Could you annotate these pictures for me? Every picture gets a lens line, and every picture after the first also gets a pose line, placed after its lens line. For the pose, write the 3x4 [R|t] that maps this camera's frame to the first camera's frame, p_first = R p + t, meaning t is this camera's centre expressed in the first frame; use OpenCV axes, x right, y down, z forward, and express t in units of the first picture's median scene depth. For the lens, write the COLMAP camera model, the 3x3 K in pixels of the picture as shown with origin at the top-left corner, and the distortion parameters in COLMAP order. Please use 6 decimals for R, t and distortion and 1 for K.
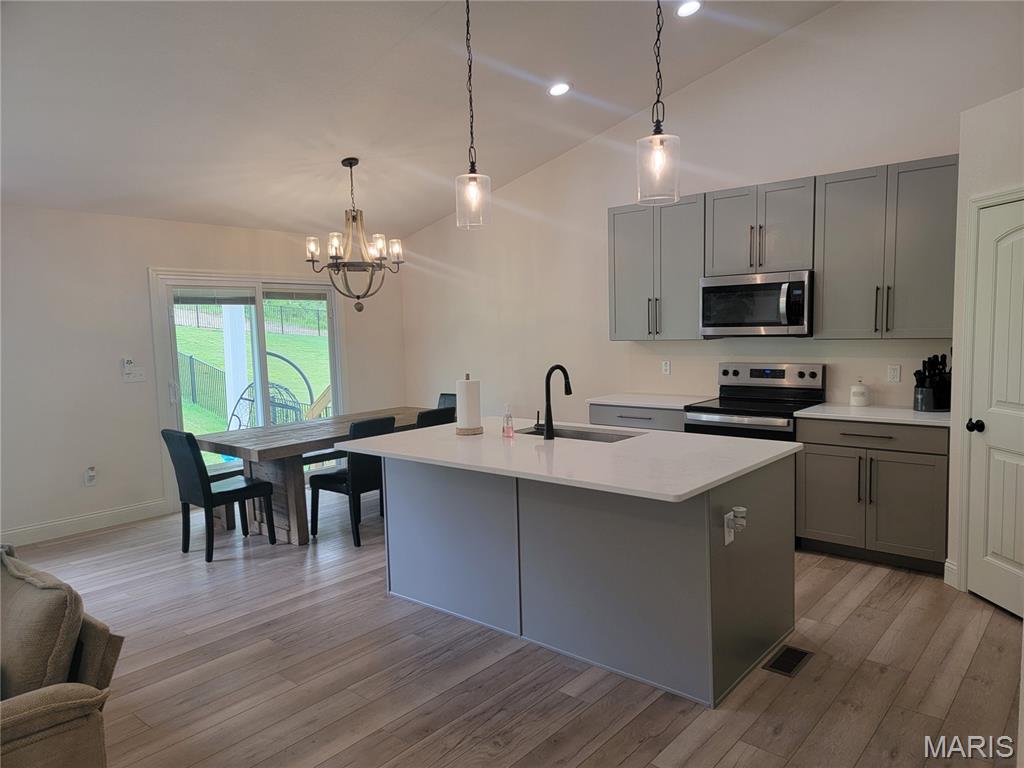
lens RADIAL K [[701.8, 0, 520.0], [0, 701.8, 395.0], [0, 0, 1]] dist [0.076164, -0.059691]
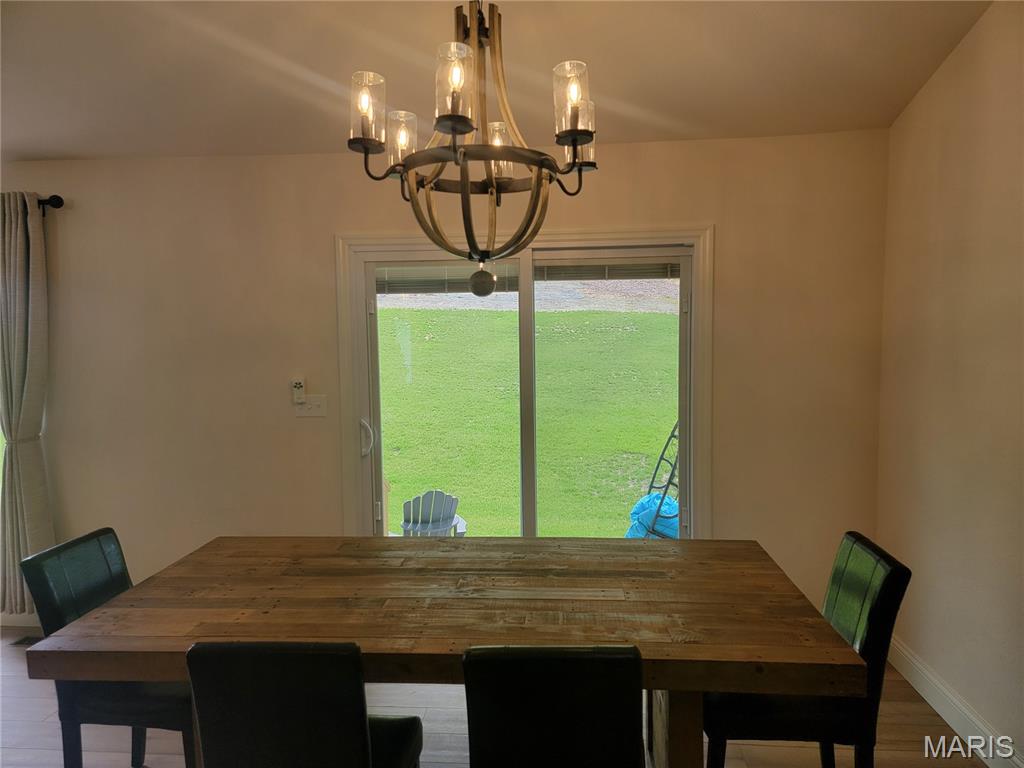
lens RADIAL K [[701.8, 0, 513.3], [0, 701.8, 394.6], [0, 0, 1]] dist [0.076164, -0.059691]
pose [[0.580774, 0.085696, -0.809542, 0.095208], [-0.081633, 0.995562, 0.046823, -0.103426], [0.809962, 0.038891, 0.585192, 0.971488]]
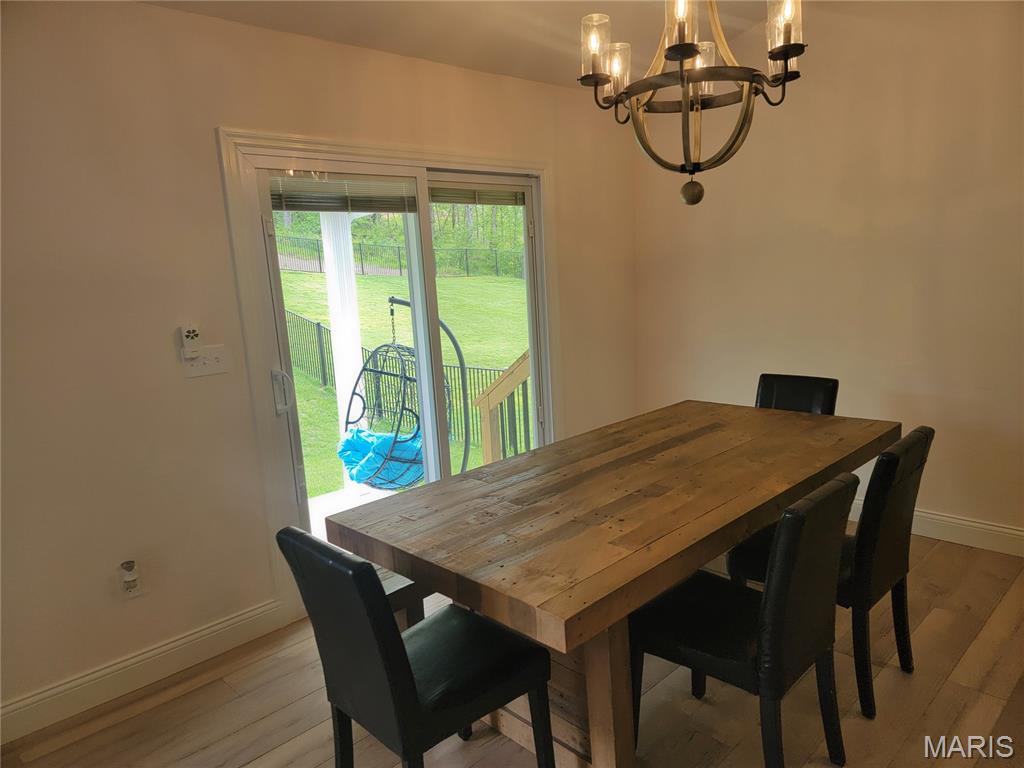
lens RADIAL K [[701.8, 0, 527.2], [0, 701.8, 394.5], [0, 0, 1]] dist [0.076164, -0.059691]
pose [[0.995960, -0.013728, -0.088738, -0.353585], [0.021623, 0.995830, 0.088633, -0.053910], [0.087151, -0.090194, 0.992104, 0.680180]]
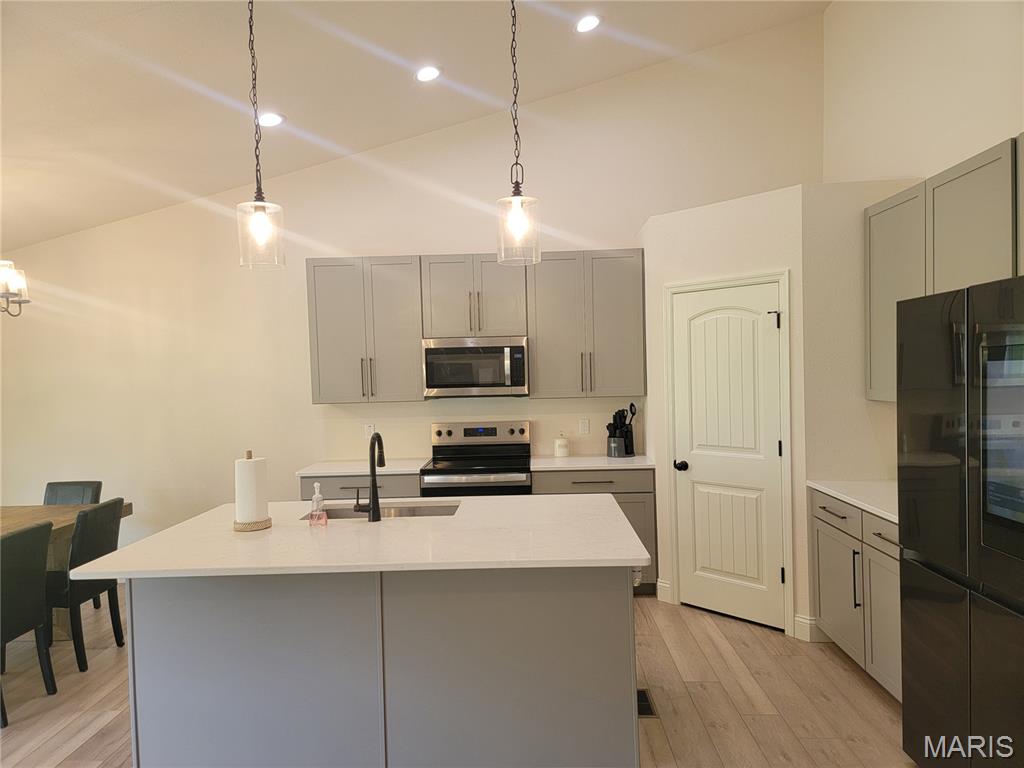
lens RADIAL K [[701.8, 0, 507.5], [0, 701.8, 397.6], [0, 0, 1]] dist [0.076164, -0.059691]
pose [[0.787818, -0.019039, 0.615614, -0.286133], [0.068832, 0.995982, -0.057283, -0.020984], [-0.612050, 0.087502, 0.785963, 0.173451]]
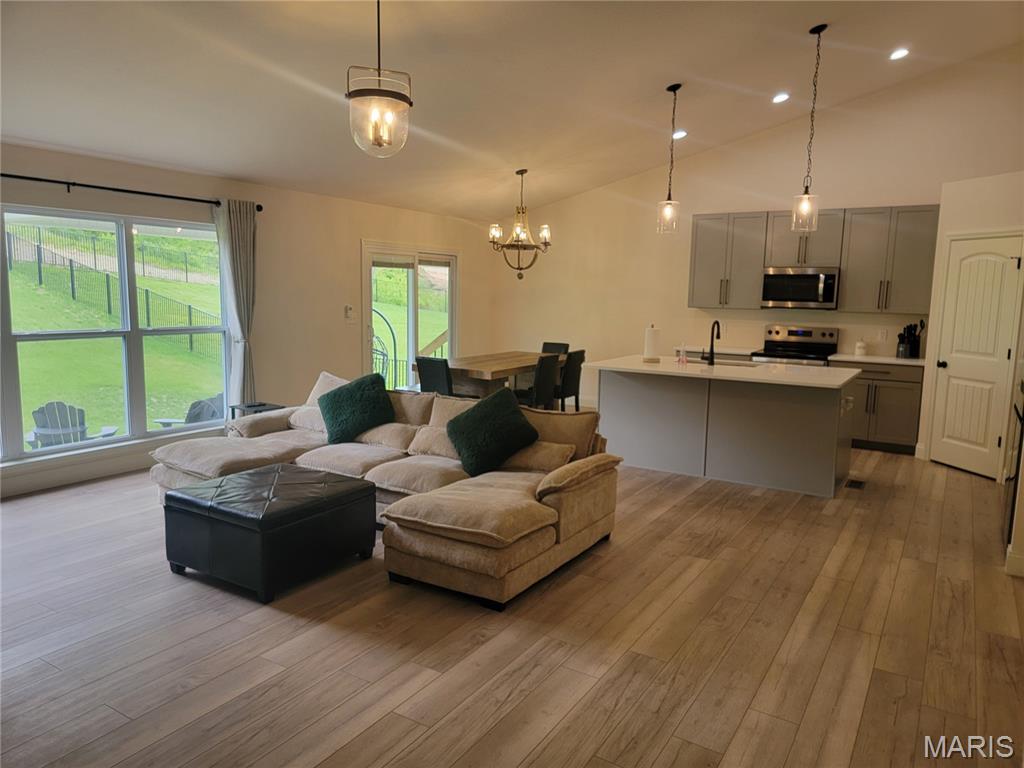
lens RADIAL K [[701.8, 0, 520.0], [0, 701.8, 384.5], [0, 0, 1]] dist [0.076164, -0.059691]
pose [[0.988115, 0.025838, 0.151531, -0.528155], [-0.031064, 0.998998, 0.032223, 0.055094], [-0.150546, -0.036548, 0.987927, -0.469077]]
